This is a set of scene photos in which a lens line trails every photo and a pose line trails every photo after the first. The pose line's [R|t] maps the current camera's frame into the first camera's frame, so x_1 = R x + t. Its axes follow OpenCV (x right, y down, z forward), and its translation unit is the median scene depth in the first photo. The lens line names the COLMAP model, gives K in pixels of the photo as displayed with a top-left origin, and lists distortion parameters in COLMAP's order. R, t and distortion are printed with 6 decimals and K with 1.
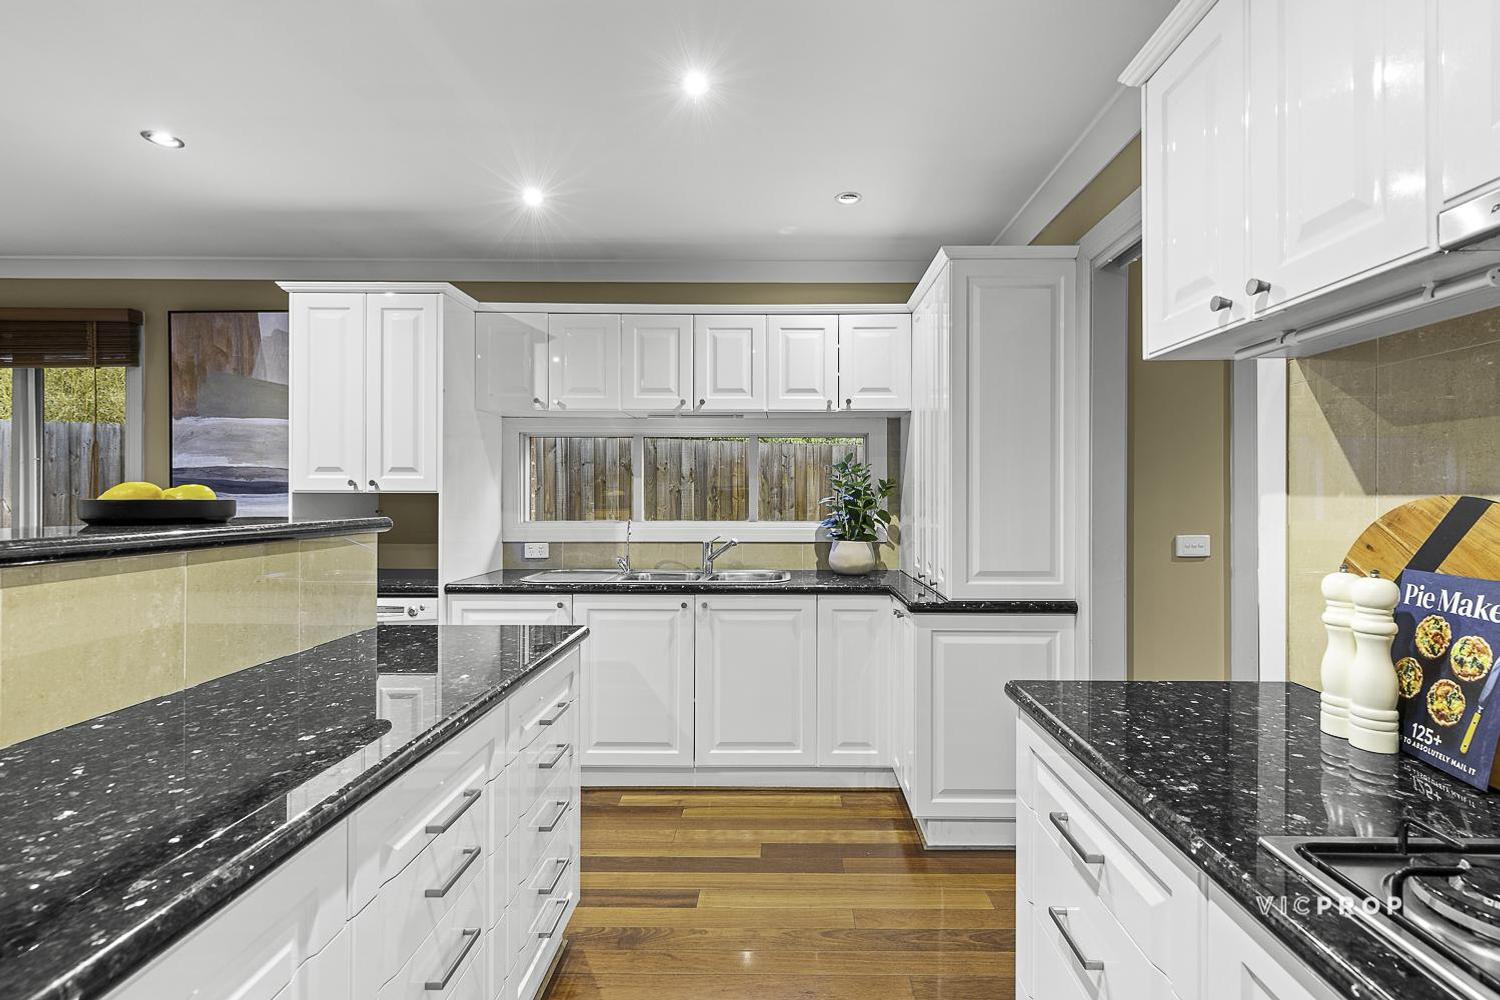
lens RADIAL K [[683.4, 0, 786.1], [0, 683.4, 496.5], [0, 0, 1]] dist [-0.001279, -0.000181]
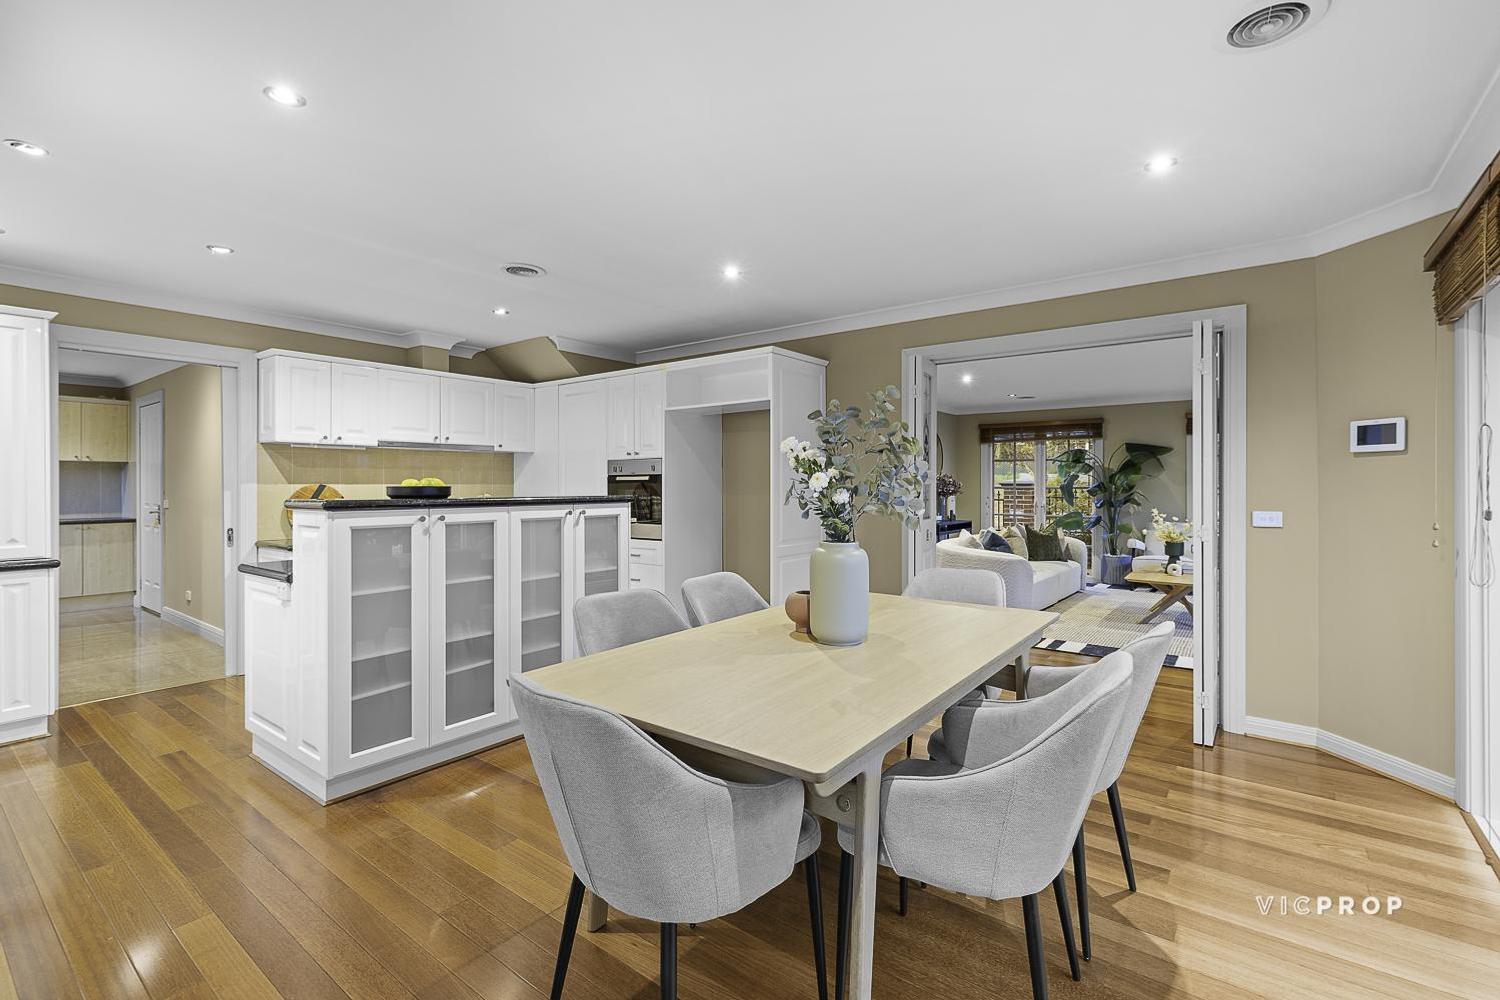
lens RADIAL K [[675.0, 0, 750.0], [0, 675.0, 500.0], [0, 0, 1]] dist [0.001596, 0.000024]
pose [[-0.795564, -0.014898, 0.605686, -1.284873], [0.000129, 0.999693, 0.024760, -0.001443], [-0.605869, 0.019776, -0.795318, 0.883358]]
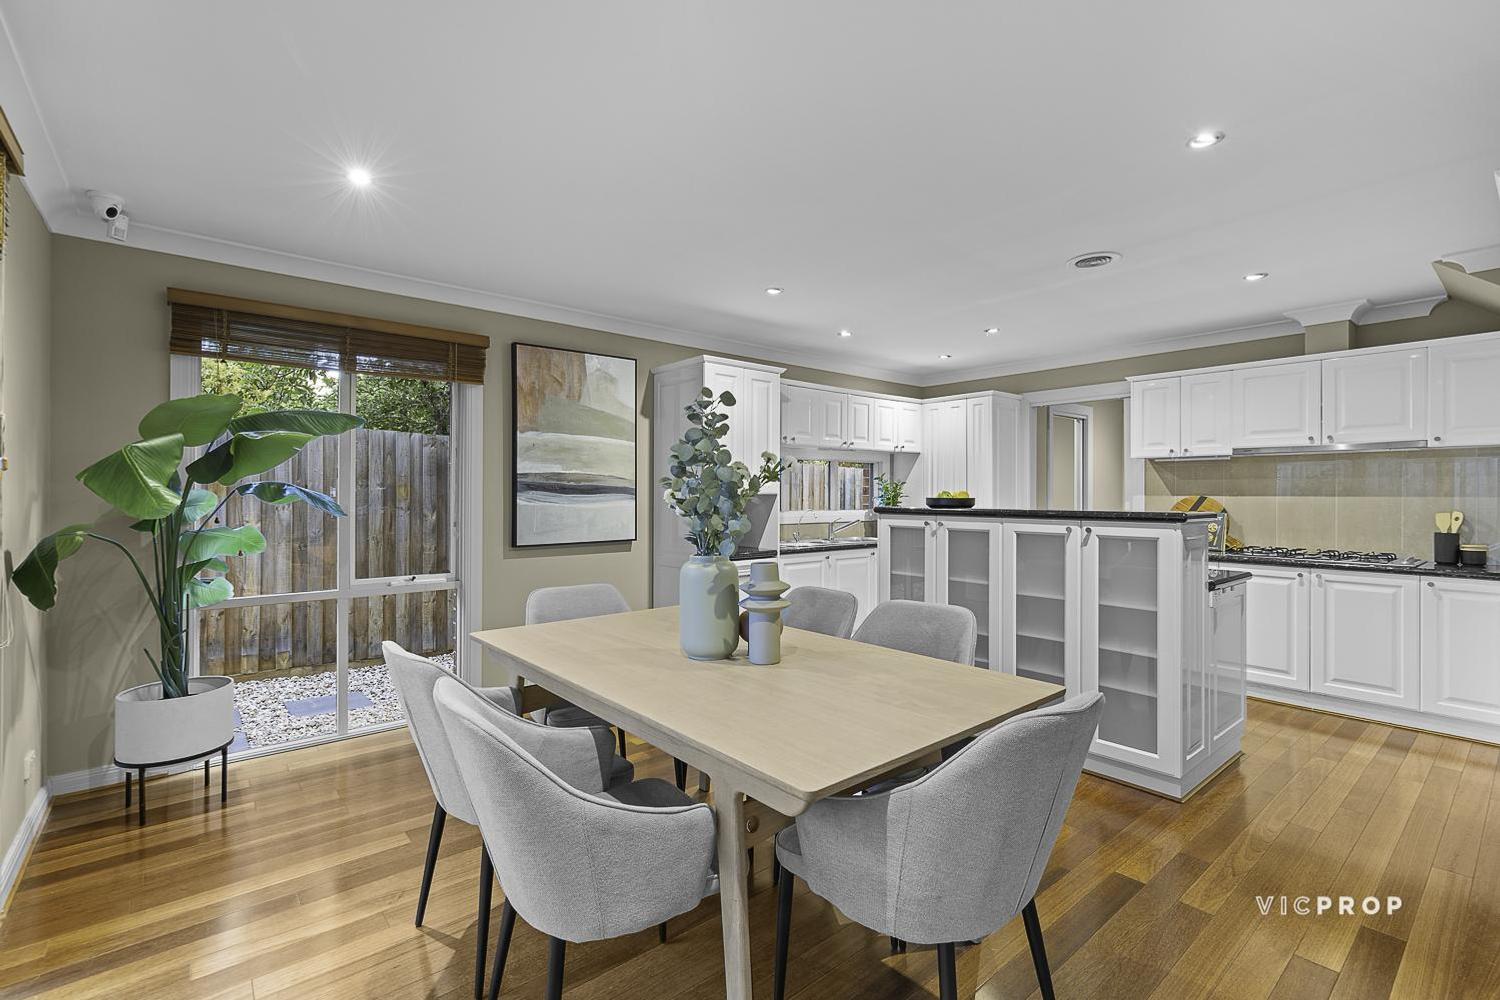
lens RADIAL K [[675.0, 0, 750.0], [0, 675.0, 500.0], [0, 0, 1]] dist [0.001596, 0.000024]
pose [[0.764252, -0.006381, 0.644887, -1.360210], [0.000392, 0.999955, 0.009429, -0.004914], [-0.644918, -0.006953, 0.764220, -0.179527]]
